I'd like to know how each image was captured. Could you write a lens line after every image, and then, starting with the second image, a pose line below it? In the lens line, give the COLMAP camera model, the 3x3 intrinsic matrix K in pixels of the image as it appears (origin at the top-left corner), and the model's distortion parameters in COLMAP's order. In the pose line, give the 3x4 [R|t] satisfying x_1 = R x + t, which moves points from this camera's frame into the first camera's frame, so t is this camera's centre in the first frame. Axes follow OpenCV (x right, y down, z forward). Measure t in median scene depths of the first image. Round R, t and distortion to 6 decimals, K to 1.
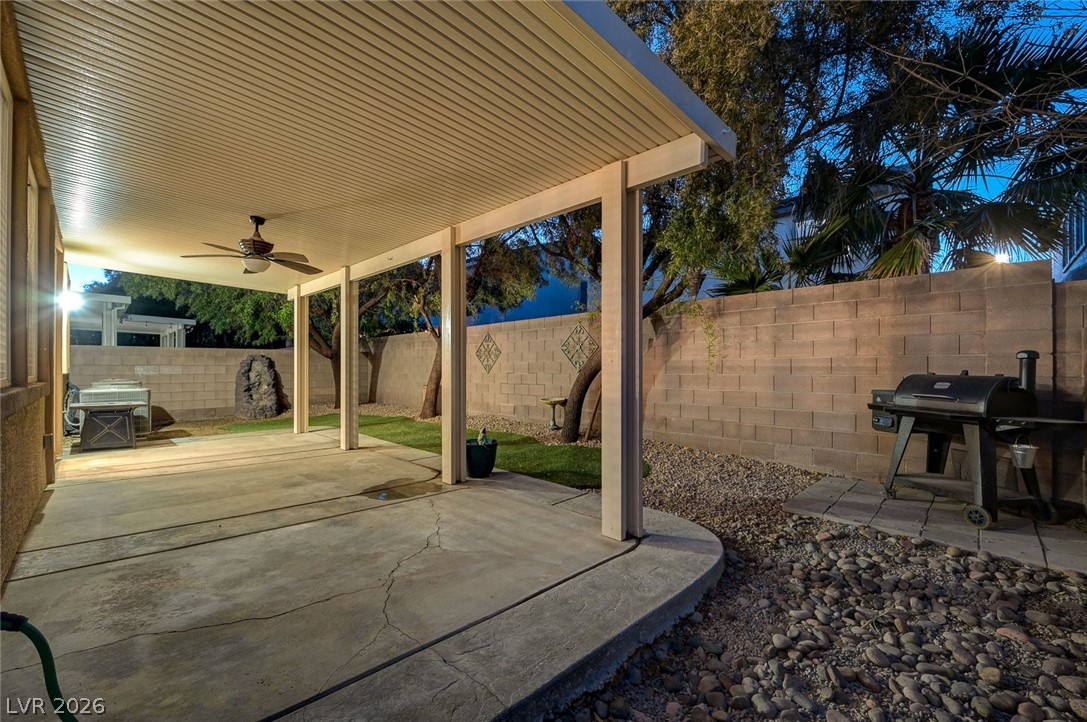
lens RADIAL K [[443.1, 0, 544.3], [0, 443.1, 365.4], [0, 0, 1]] dist [0.000012, 0.000032]
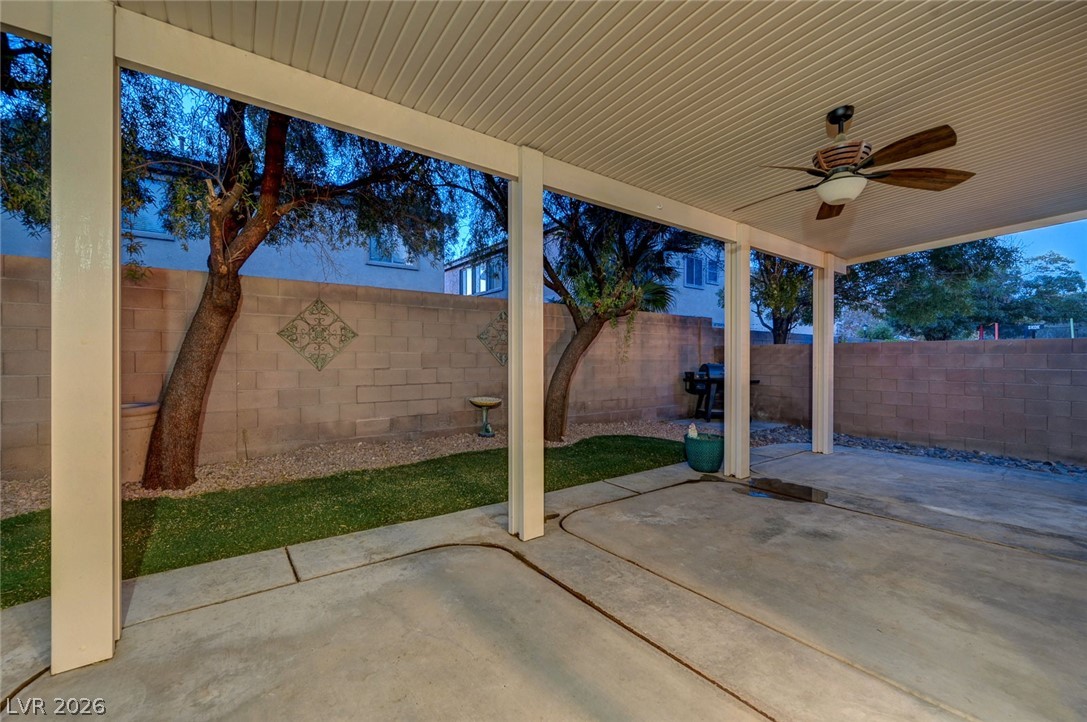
lens RADIAL K [[446.2, 0, 543.5], [0, 446.2, 361.0], [0, 0, 1]] dist [0.001301, 0.000065]
pose [[0.158992, -0.007268, 0.987253, -1.274386], [-0.010359, 0.999906, 0.009029, -0.004301], [-0.987226, -0.011662, 0.158901, 1.273442]]
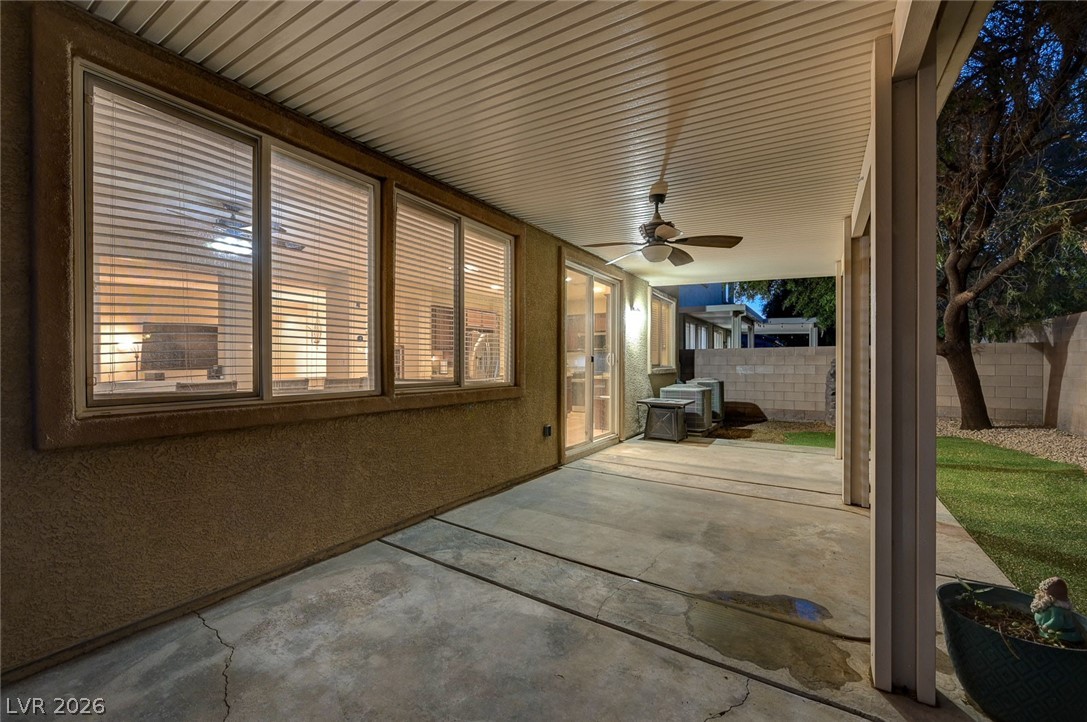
lens RADIAL K [[440.1, 0, 549.9], [0, 440.1, 363.2], [0, 0, 1]] dist [0.003390, 0.000362]
pose [[0.224521, 0.000679, -0.974469, 0.106981], [0.007358, 0.999970, 0.002392, -0.023777], [0.974442, -0.007707, 0.224509, 0.611026]]
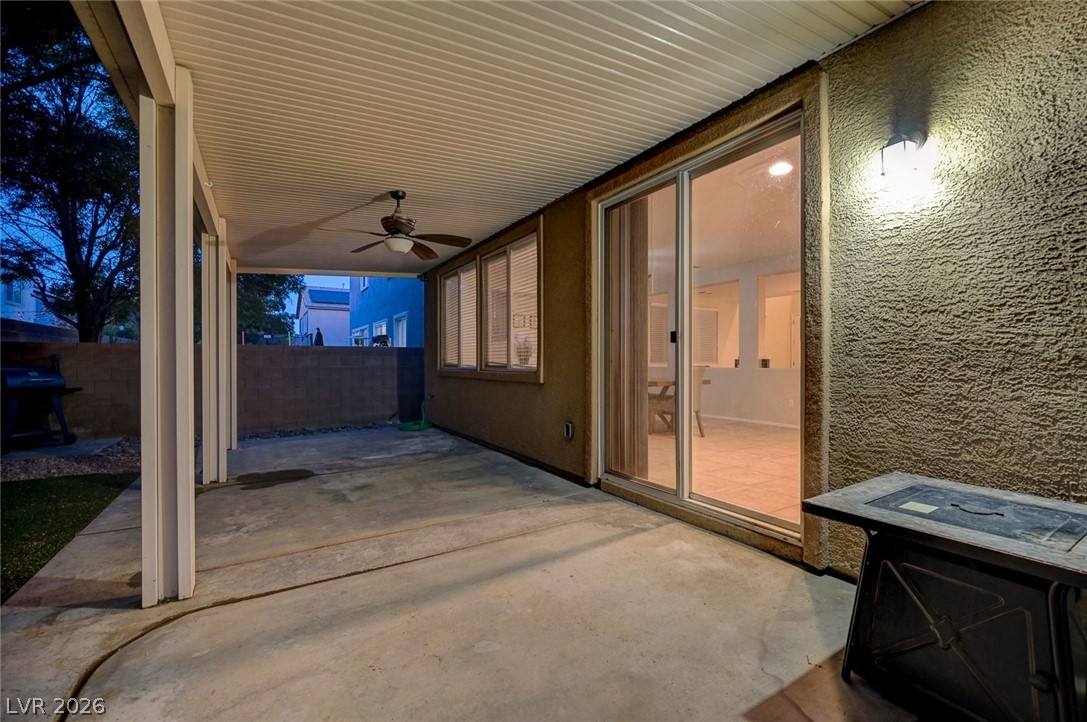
lens RADIAL K [[465.6, 0, 543.5], [0, 465.6, 361.0], [0, 0, 1]] dist [0.000708, 0.000195]
pose [[-0.968950, 0.002786, 0.247241, -1.138842], [0.000551, 0.999958, -0.009108, 0.011312], [-0.247256, -0.008689, -0.968911, 1.798369]]
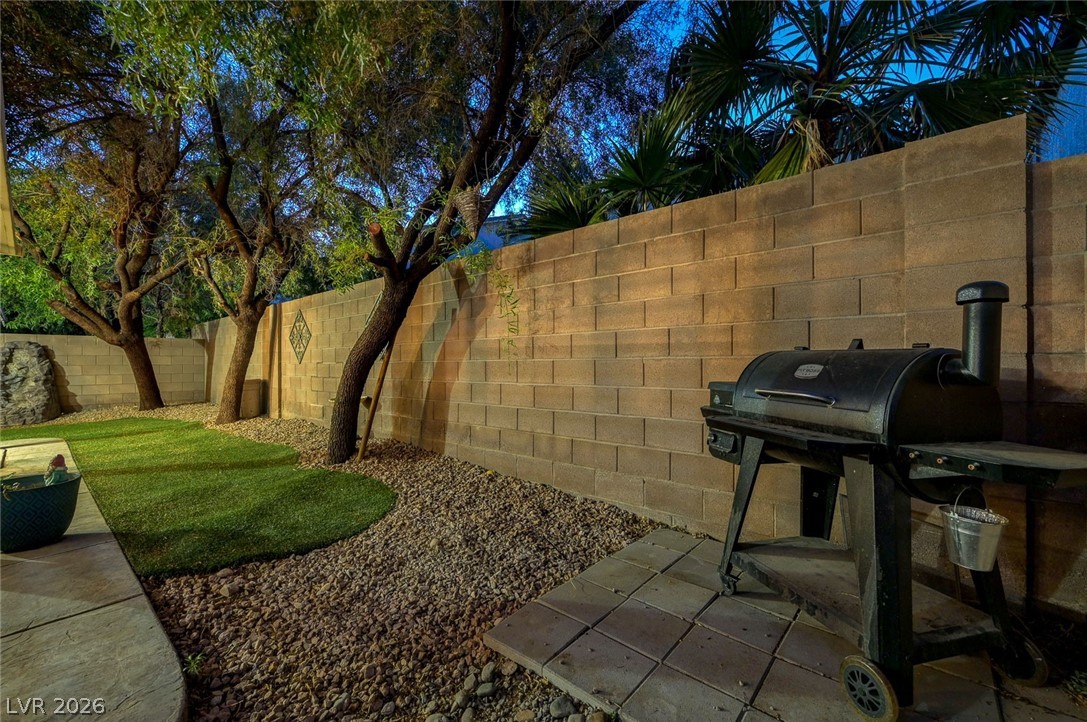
lens RADIAL K [[446.2, 0, 543.5], [0, 446.2, 361.0], [0, 0, 1]] dist [0.001301, 0.000065]
pose [[0.997994, -0.002335, 0.063263, 0.474739], [0.002260, 0.999997, 0.001260, 0.027134], [-0.063266, -0.001115, 0.997996, 0.441180]]
